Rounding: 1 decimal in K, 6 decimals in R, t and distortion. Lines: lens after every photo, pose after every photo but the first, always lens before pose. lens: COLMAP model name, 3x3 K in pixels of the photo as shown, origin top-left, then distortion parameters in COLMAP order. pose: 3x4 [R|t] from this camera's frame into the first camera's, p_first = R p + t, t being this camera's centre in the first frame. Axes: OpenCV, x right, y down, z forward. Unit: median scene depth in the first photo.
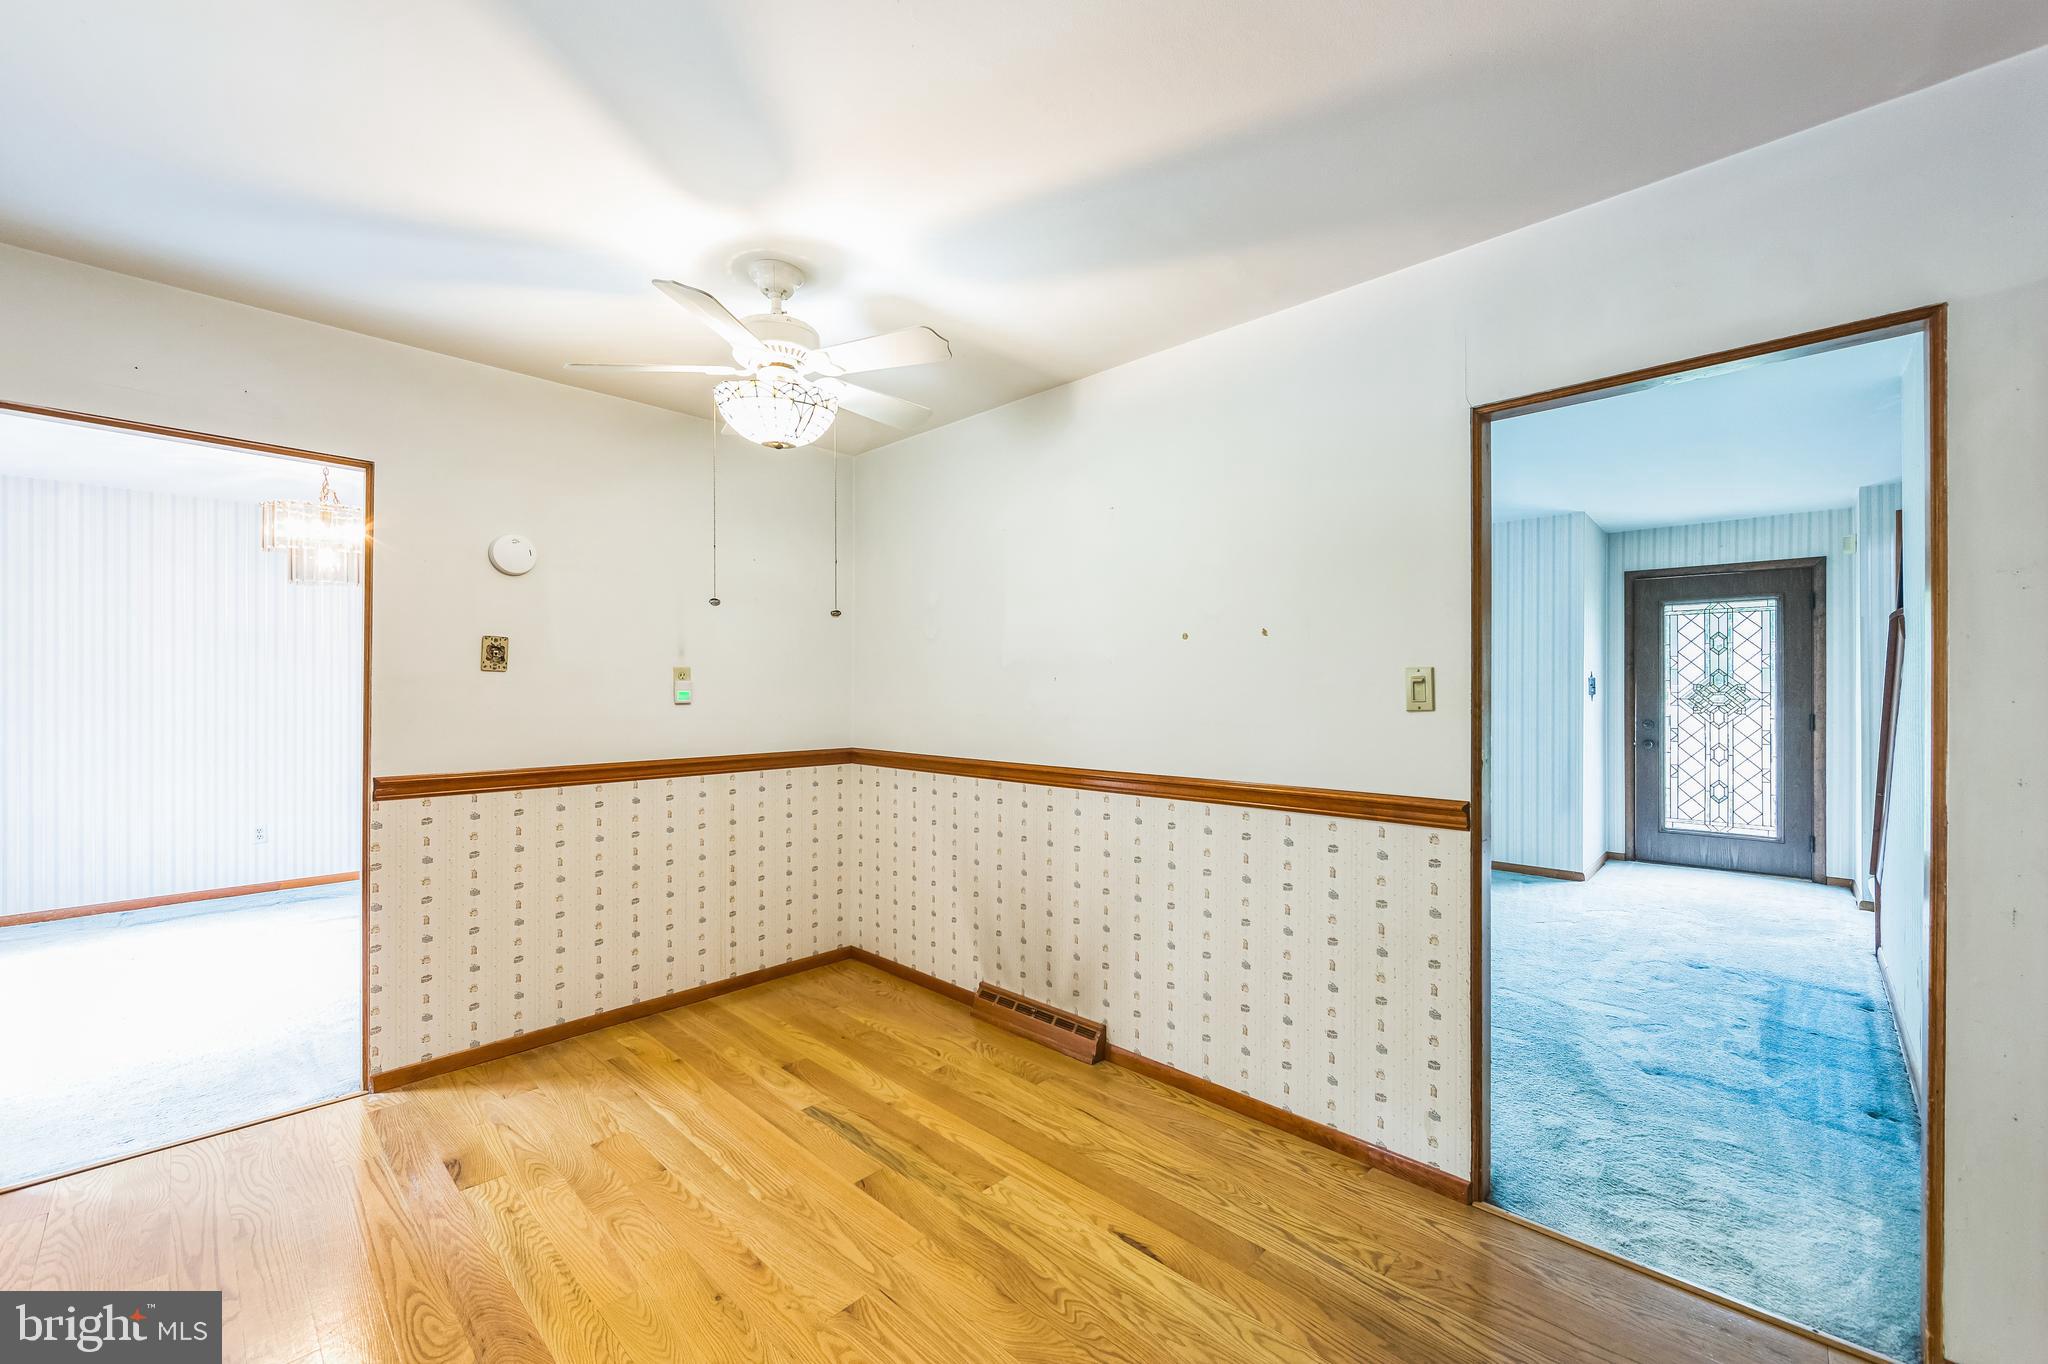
lens RADIAL K [[803.2, 0, 1027.3], [0, 803.2, 684.9], [0, 0, 1]] dist [0.001052, -0.000386]
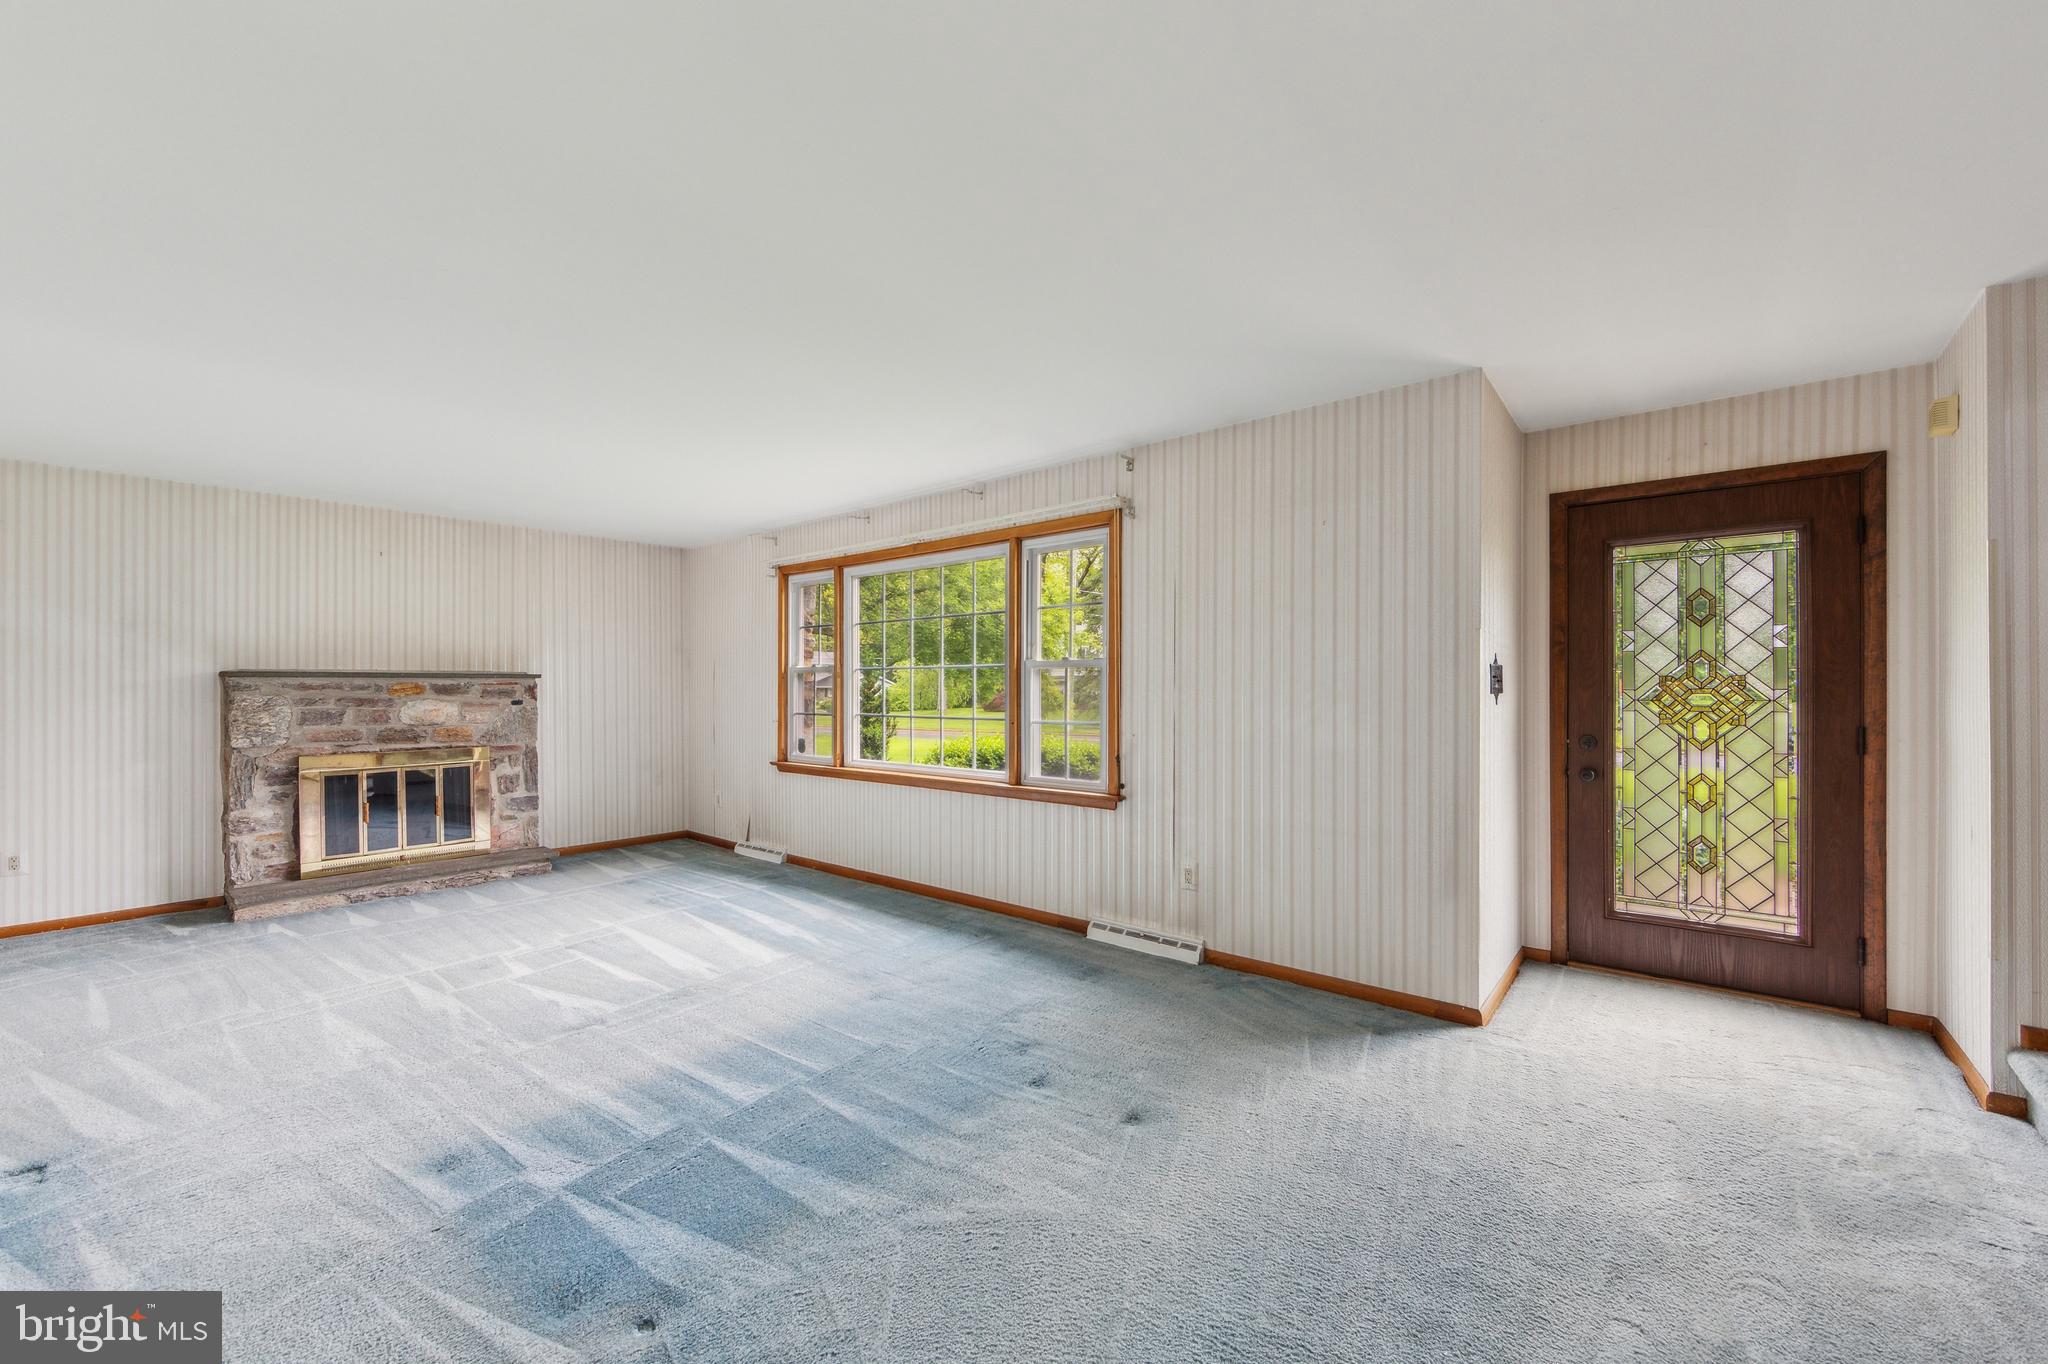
lens RADIAL K [[803.2, 0, 1036.6], [0, 803.2, 685.9], [0, 0, 1]] dist [0.001052, -0.000386]
pose [[0.998374, -0.002084, 0.056964, 0.334624], [0.002197, 0.999996, -0.001918, 0.006917], [-0.056959, 0.002040, 0.998374, 0.434187]]
